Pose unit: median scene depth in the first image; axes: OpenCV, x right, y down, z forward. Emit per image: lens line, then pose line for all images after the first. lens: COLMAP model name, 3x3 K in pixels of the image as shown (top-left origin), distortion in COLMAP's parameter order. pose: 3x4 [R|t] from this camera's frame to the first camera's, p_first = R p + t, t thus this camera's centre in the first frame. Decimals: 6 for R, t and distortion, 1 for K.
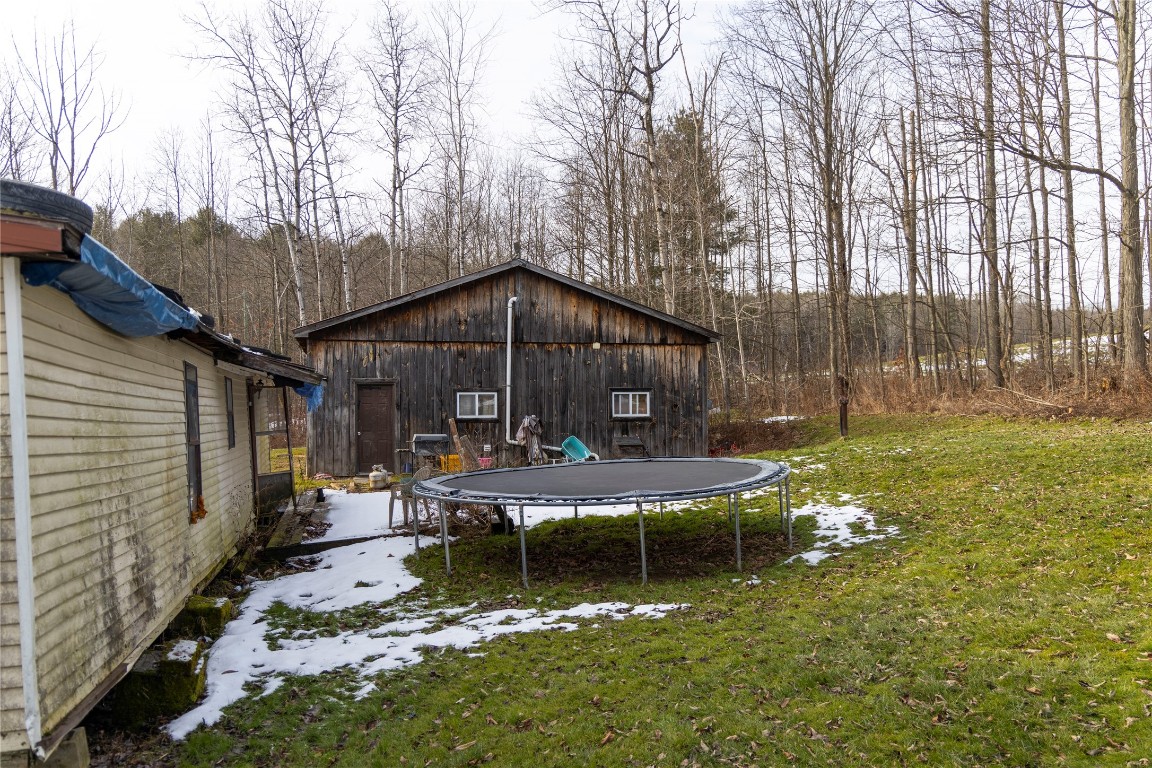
lens RADIAL K [[1019.2, 0, 572.9], [0, 1019.2, 390.9], [0, 0, 1]] dist [0.006064, 0.000725]
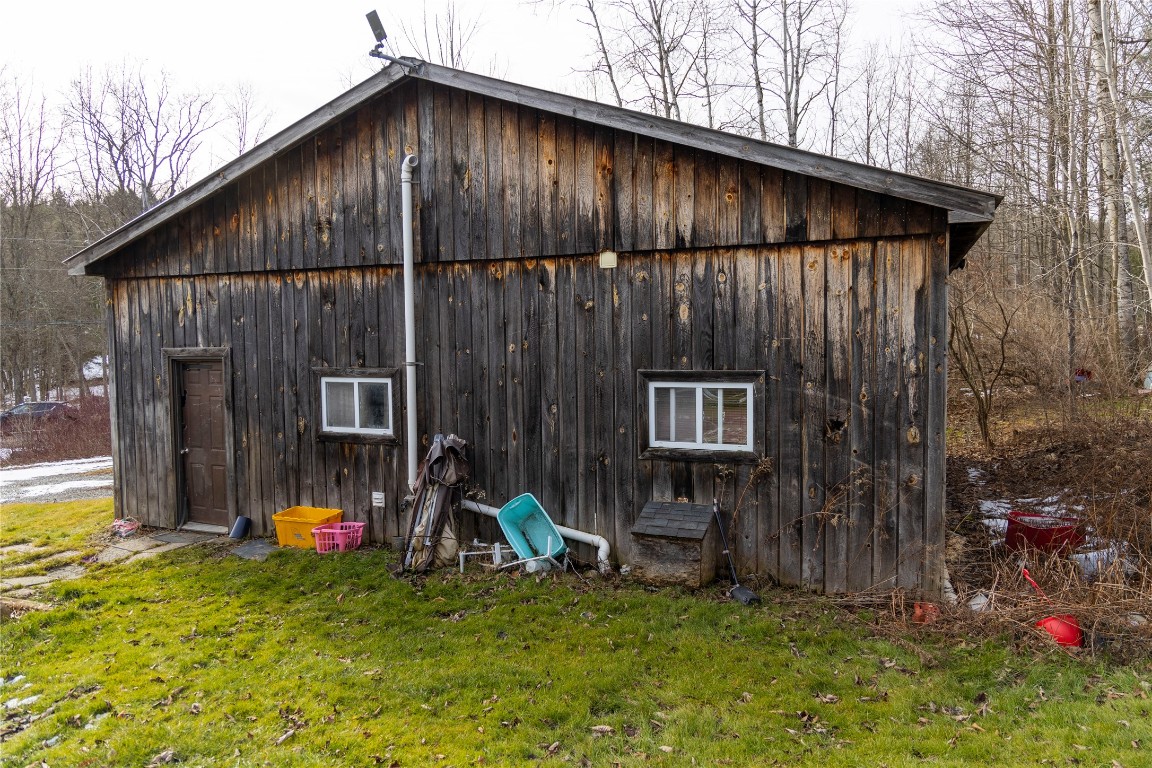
lens RADIAL K [[766.5, 0, 579.0], [0, 766.5, 381.8], [0, 0, 1]] dist [0.006046, -0.002711]
pose [[0.806113, 0.028567, -0.591071, 0.186666], [0.009483, 0.998082, 0.061171, -0.016499], [0.591685, -0.054916, 0.804296, 0.764969]]
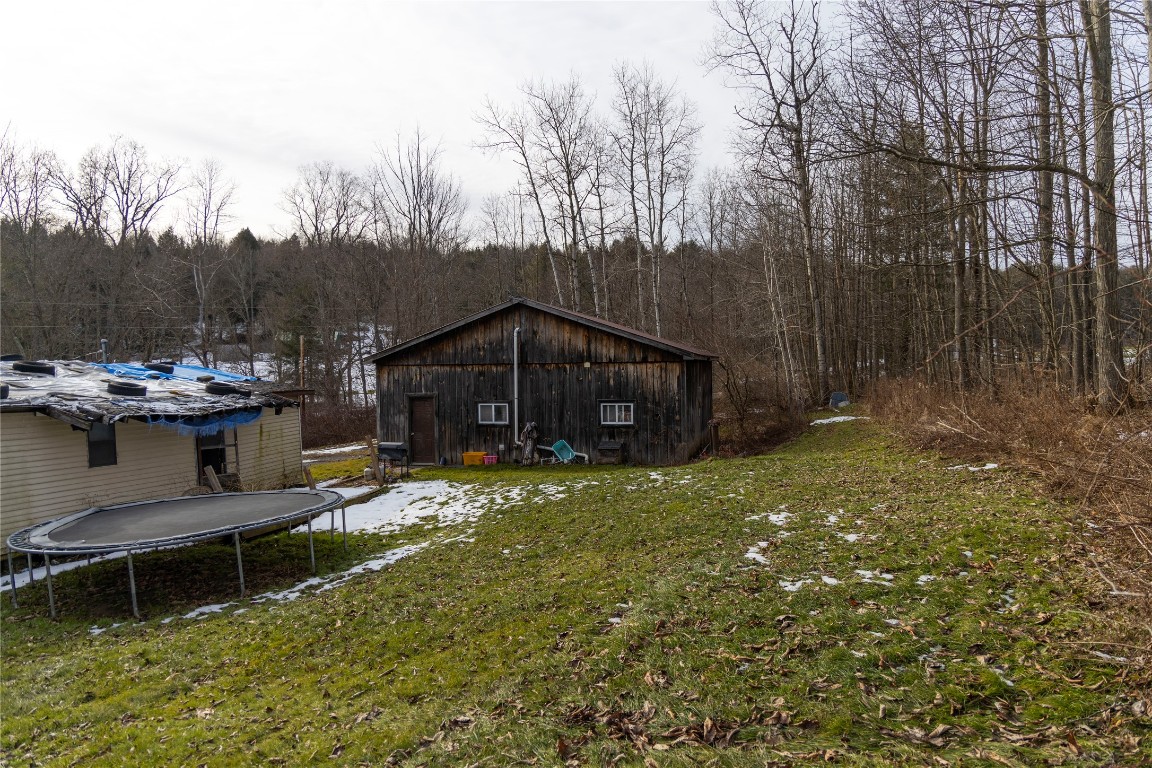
lens RADIAL K [[766.5, 0, 577.9], [0, 766.5, 388.4], [0, 0, 1]] dist [0.006046, -0.002711]
pose [[0.884500, 0.004136, -0.466522, 0.437108], [0.013246, 0.999335, 0.033973, -0.047576], [0.466353, -0.036228, 0.883857, 0.198380]]
